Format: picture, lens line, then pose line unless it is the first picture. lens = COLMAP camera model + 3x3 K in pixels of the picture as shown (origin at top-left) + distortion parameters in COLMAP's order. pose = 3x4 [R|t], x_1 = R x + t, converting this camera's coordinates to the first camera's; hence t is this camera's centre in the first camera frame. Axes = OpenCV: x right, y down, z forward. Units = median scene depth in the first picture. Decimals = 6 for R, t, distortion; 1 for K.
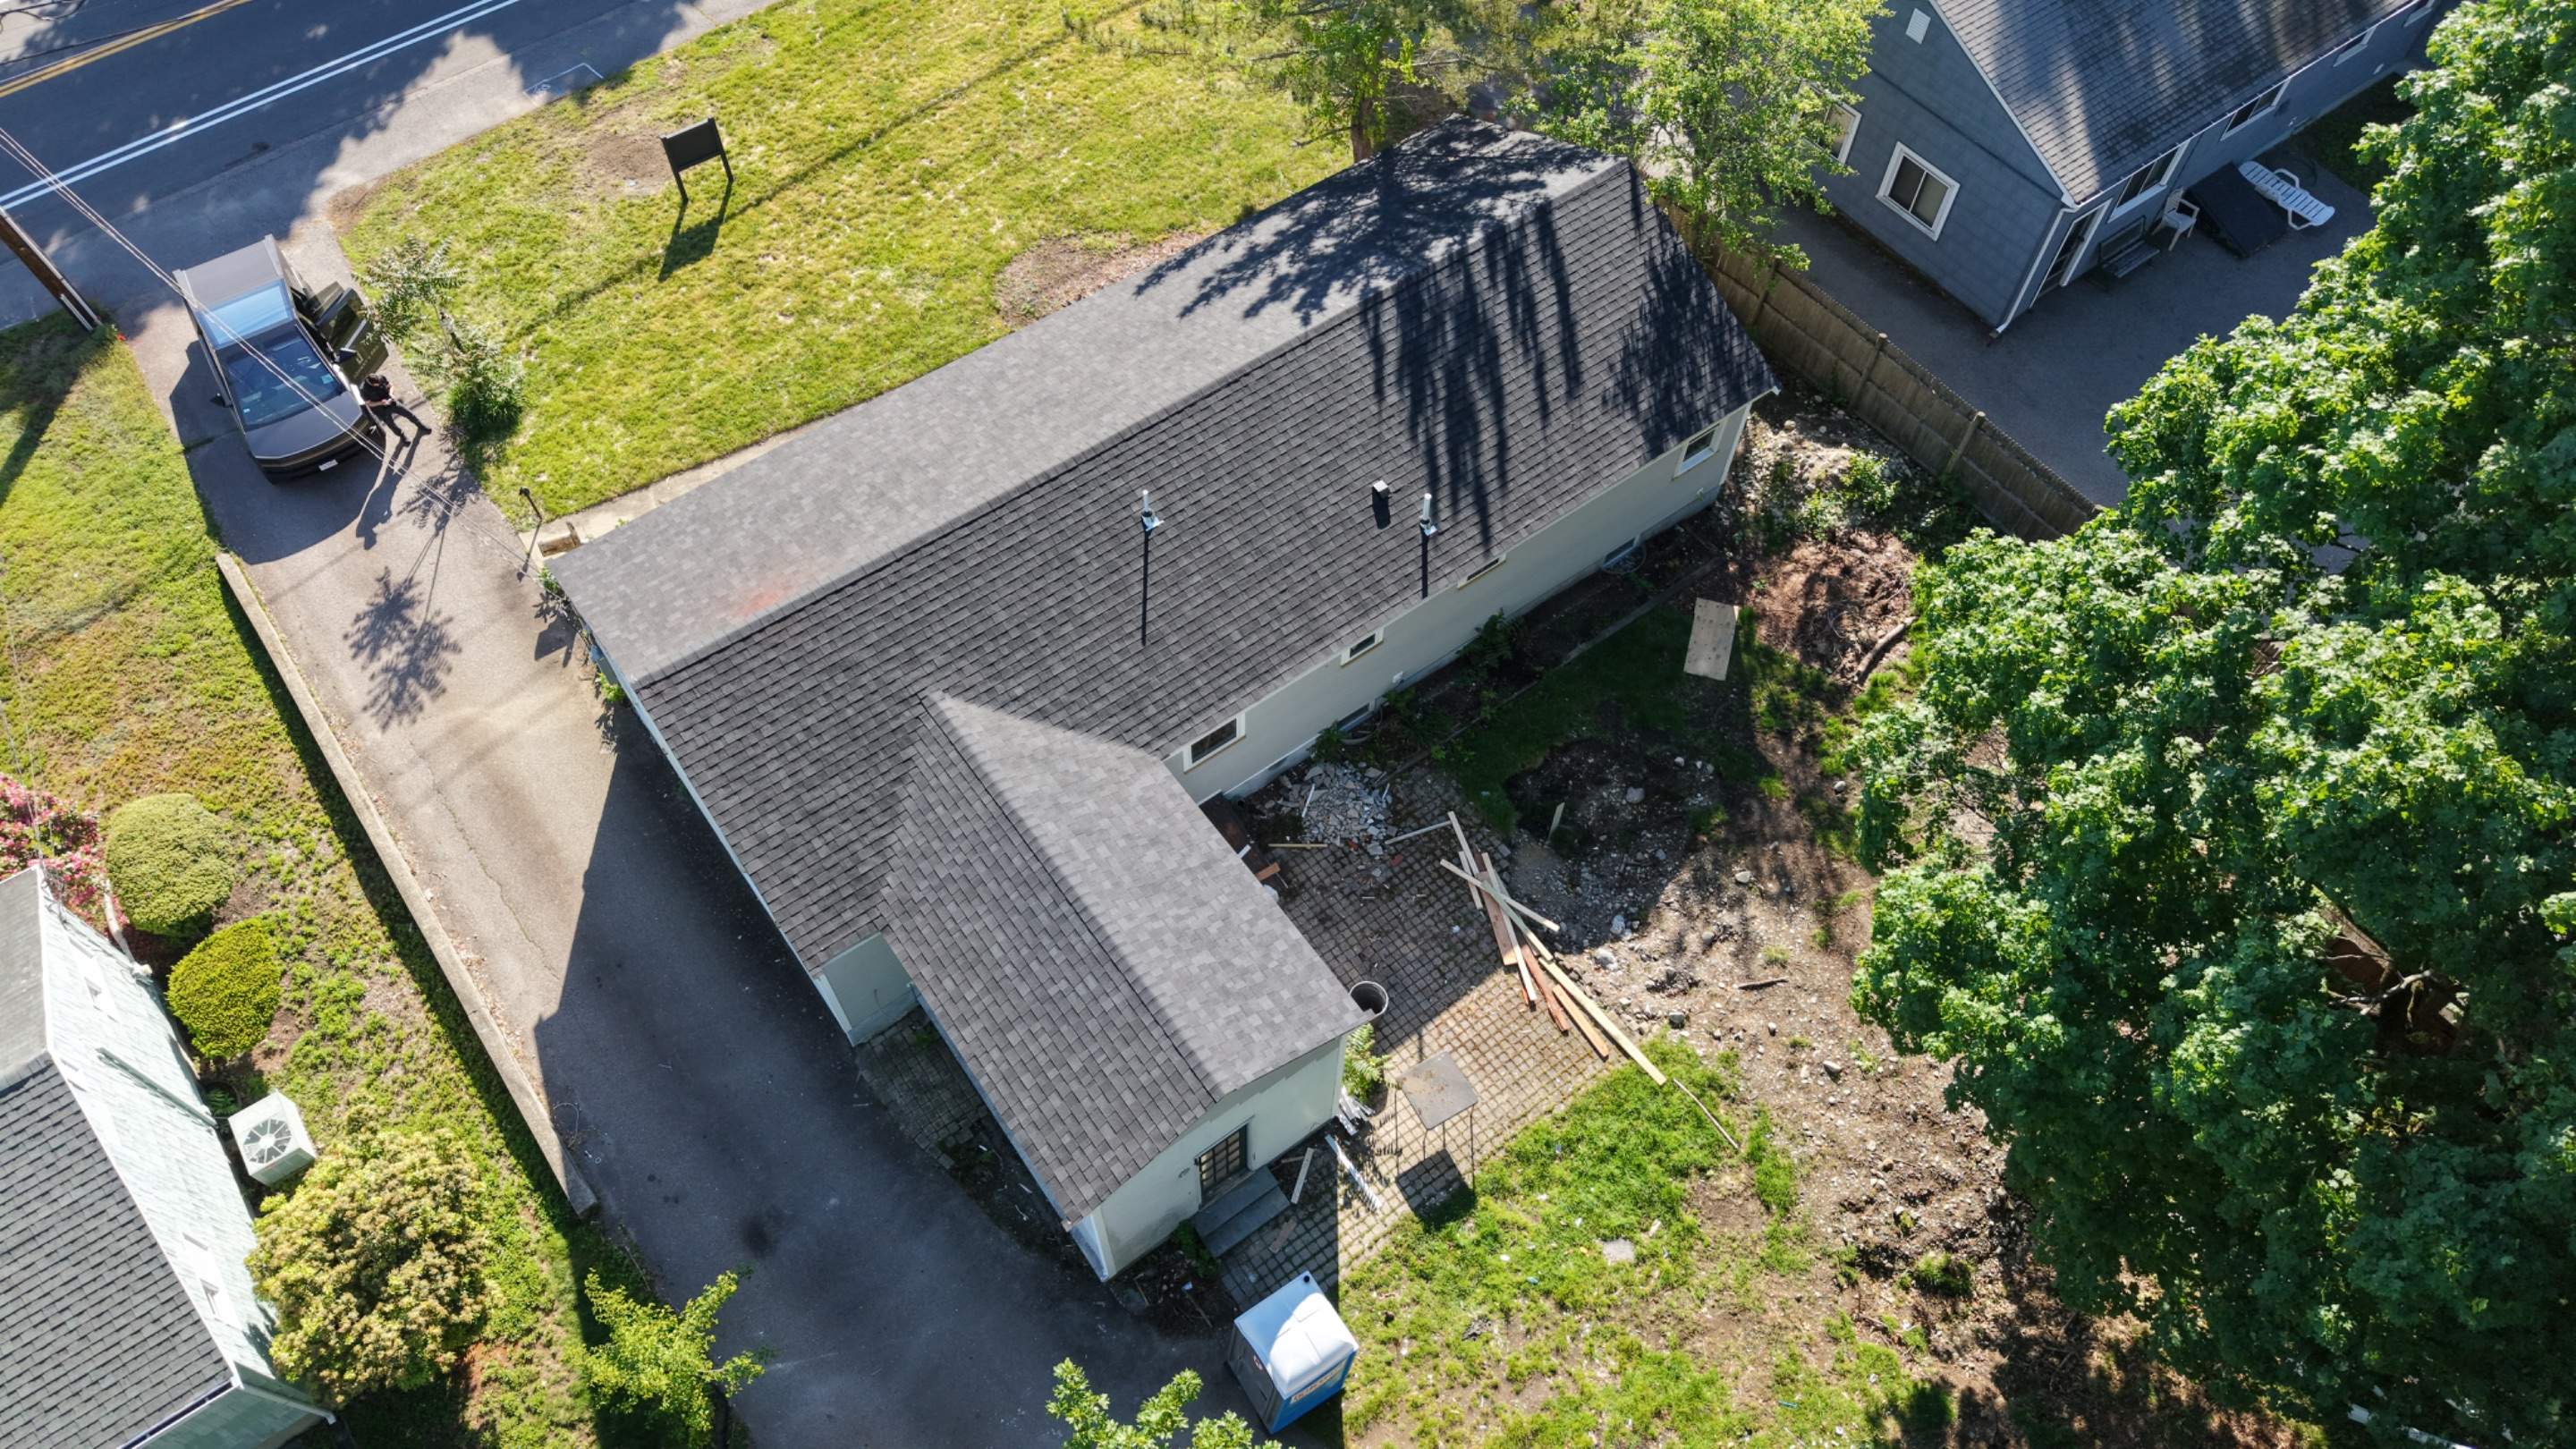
lens RADIAL K [[1725.5, 0, 1284.4], [0, 1725.5, 714.5], [0, 0, 1]] dist [-0.000514, -0.003972]
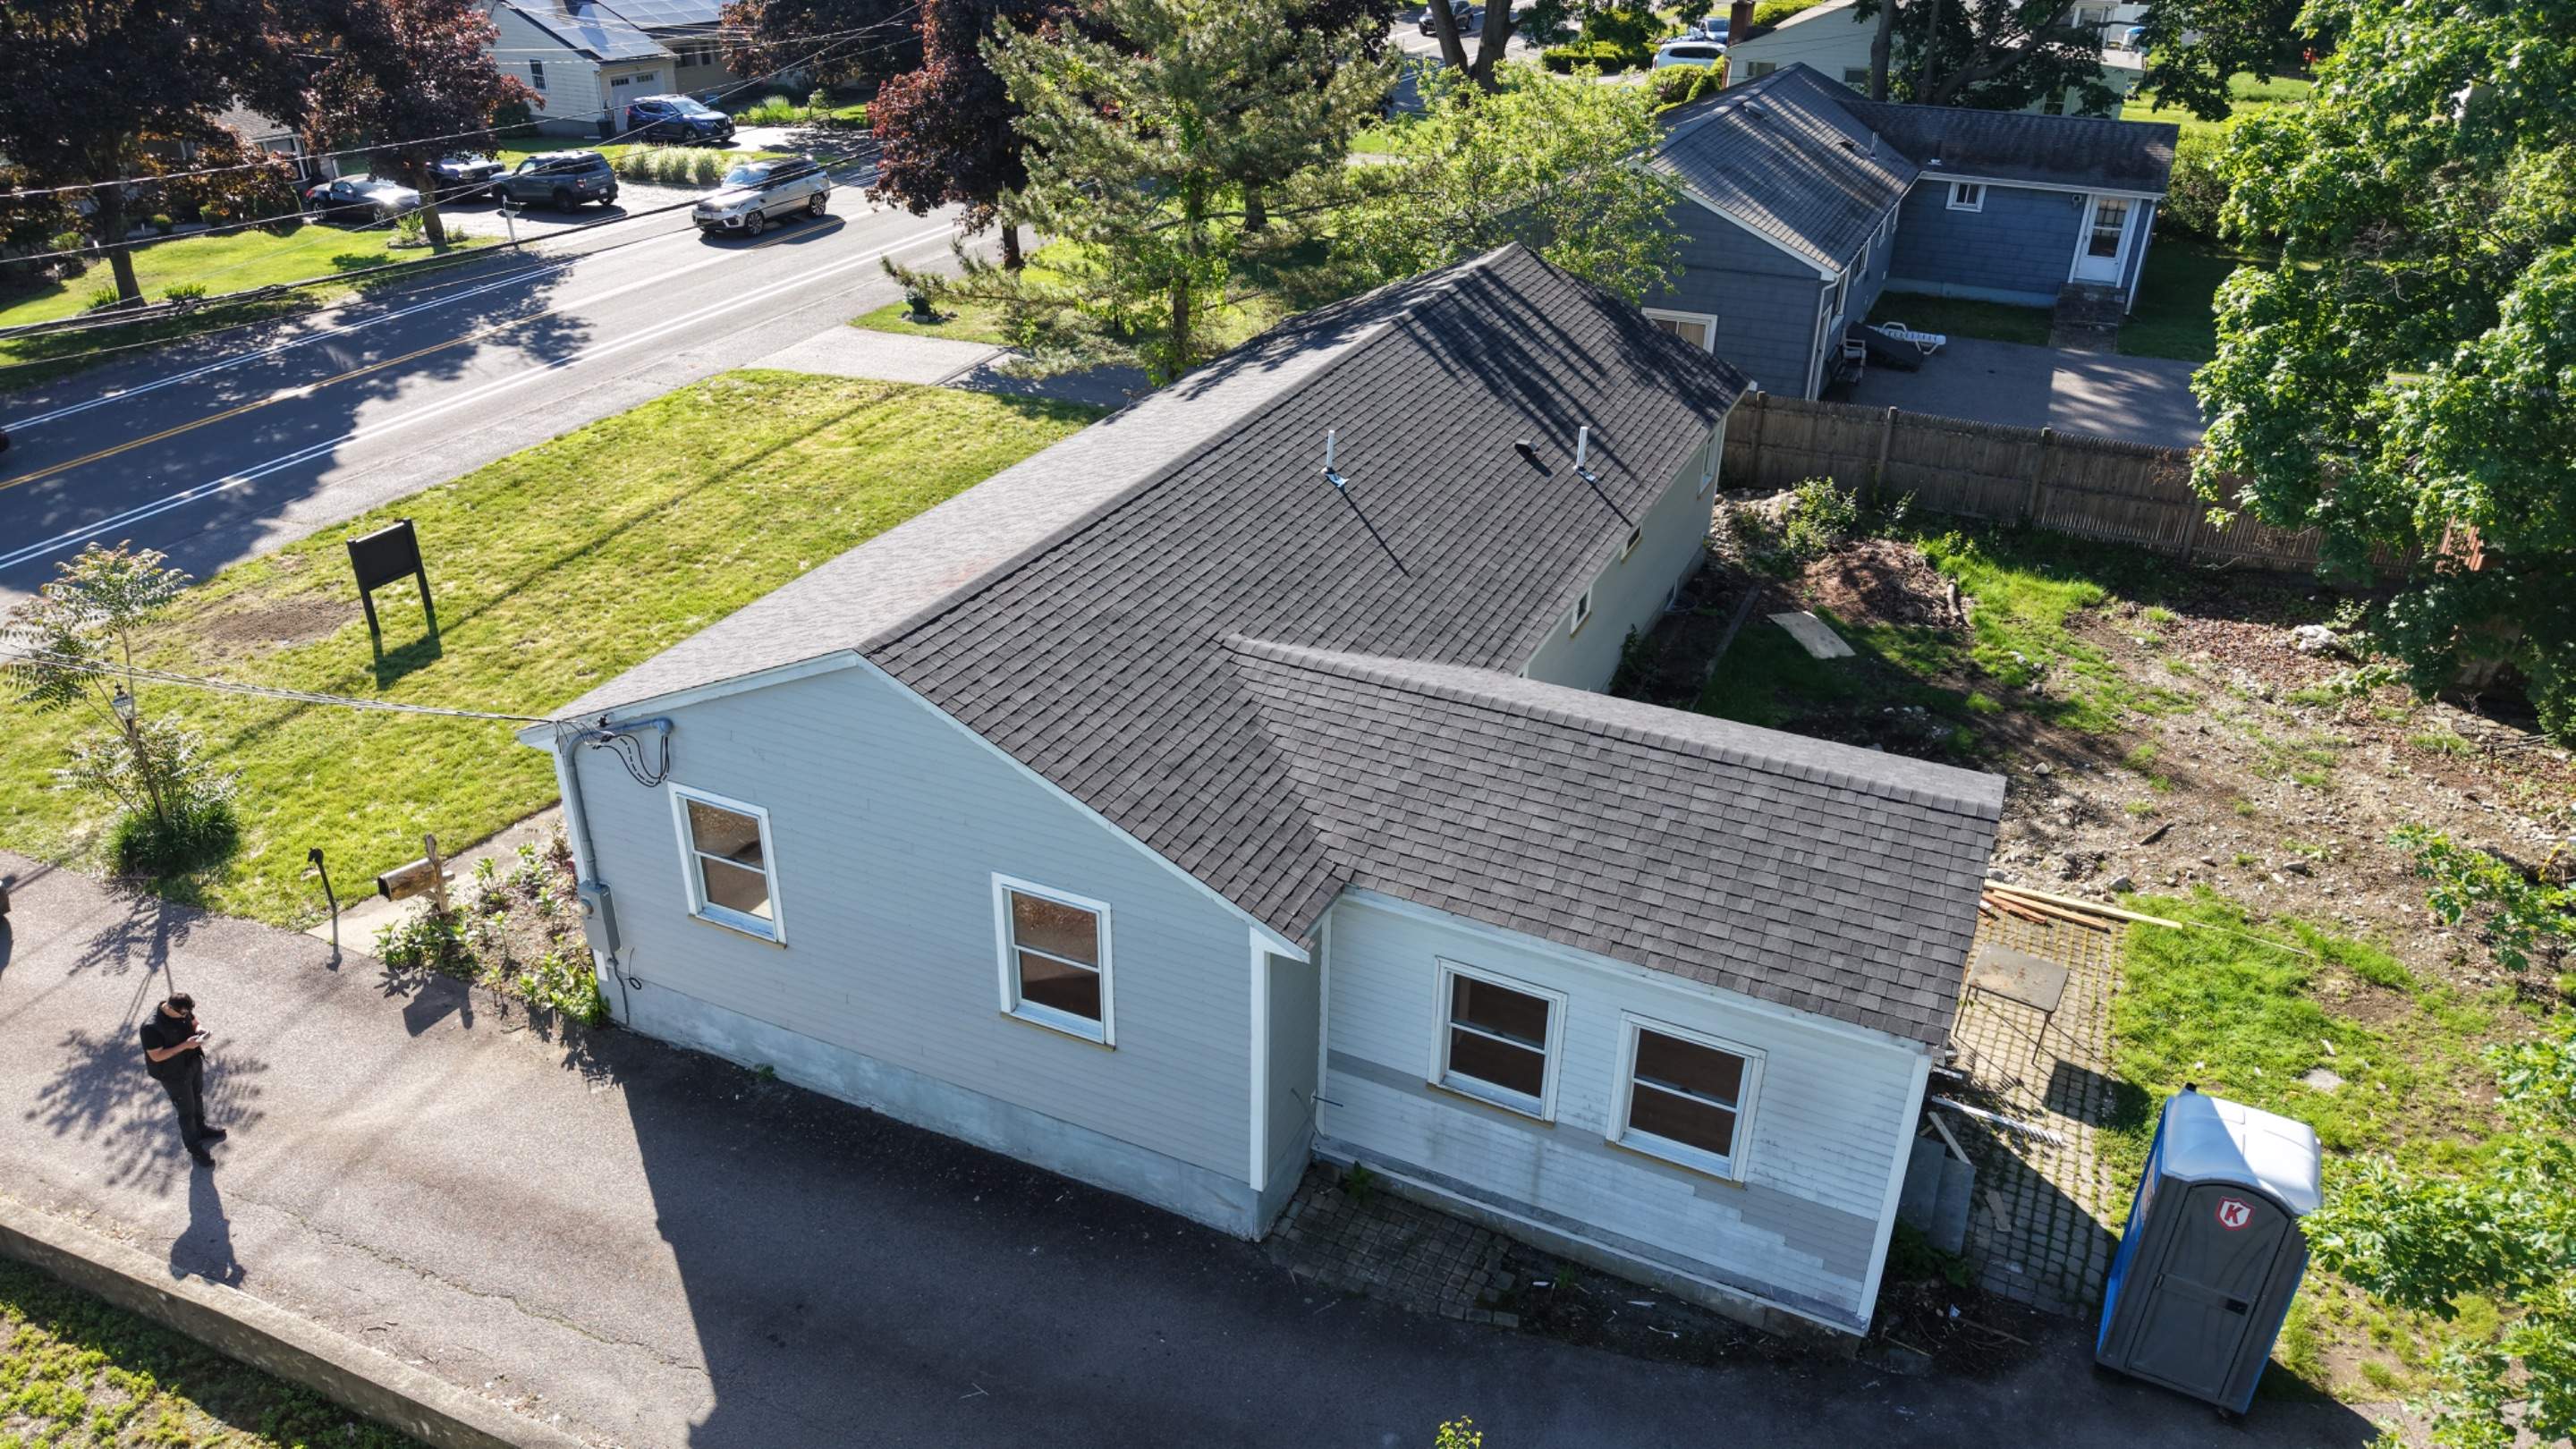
lens RADIAL K [[1722.6, 0, 1274.2], [0, 1722.6, 712.8], [0, 0, 1]] dist [0.006151, -0.005337]
pose [[0.881654, -0.218624, 0.418199, -0.428933], [0.395646, 0.825470, -0.402572, 0.267105], [-0.257198, 0.520388, 0.814276, 0.381252]]
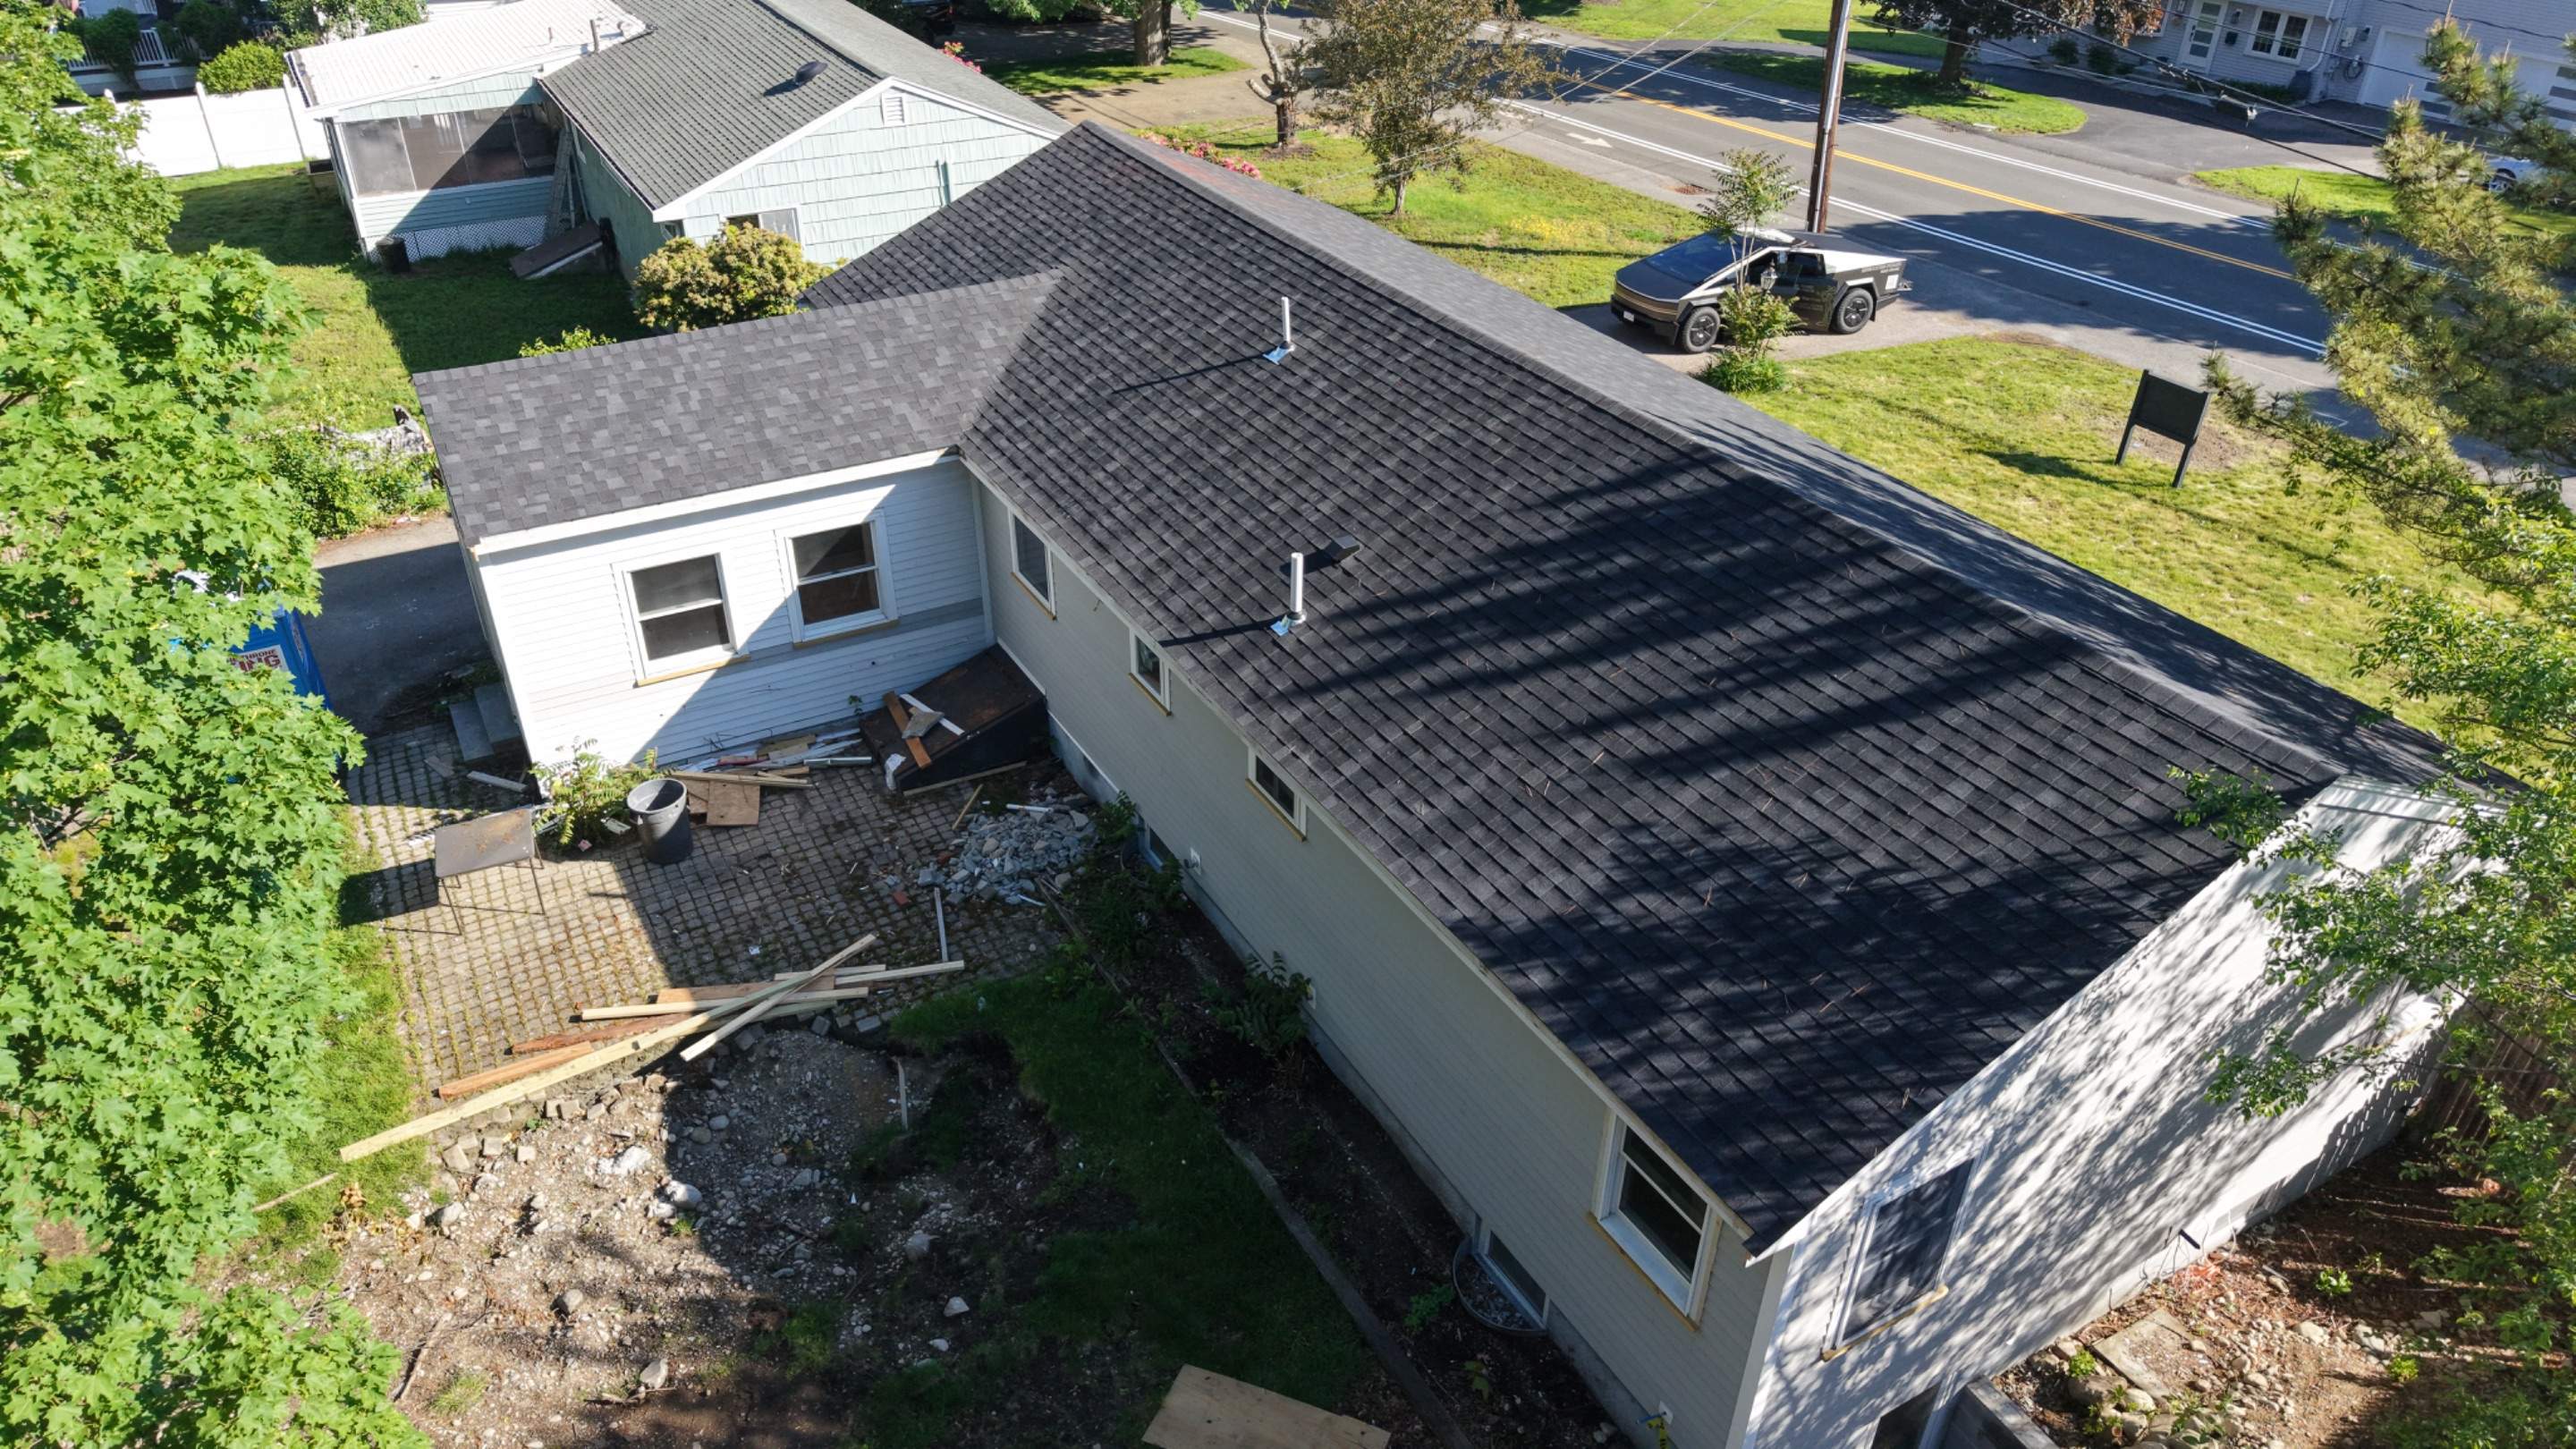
lens RADIAL K [[1722.6, 0, 1274.2], [0, 1722.6, 712.8], [0, 0, 1]] dist [0.006151, -0.005337]
pose [[-0.113818, 0.517527, -0.848063, 0.546149], [-0.842611, 0.401958, 0.358380, -0.280342], [0.526357, 0.755378, 0.390324, 0.774330]]
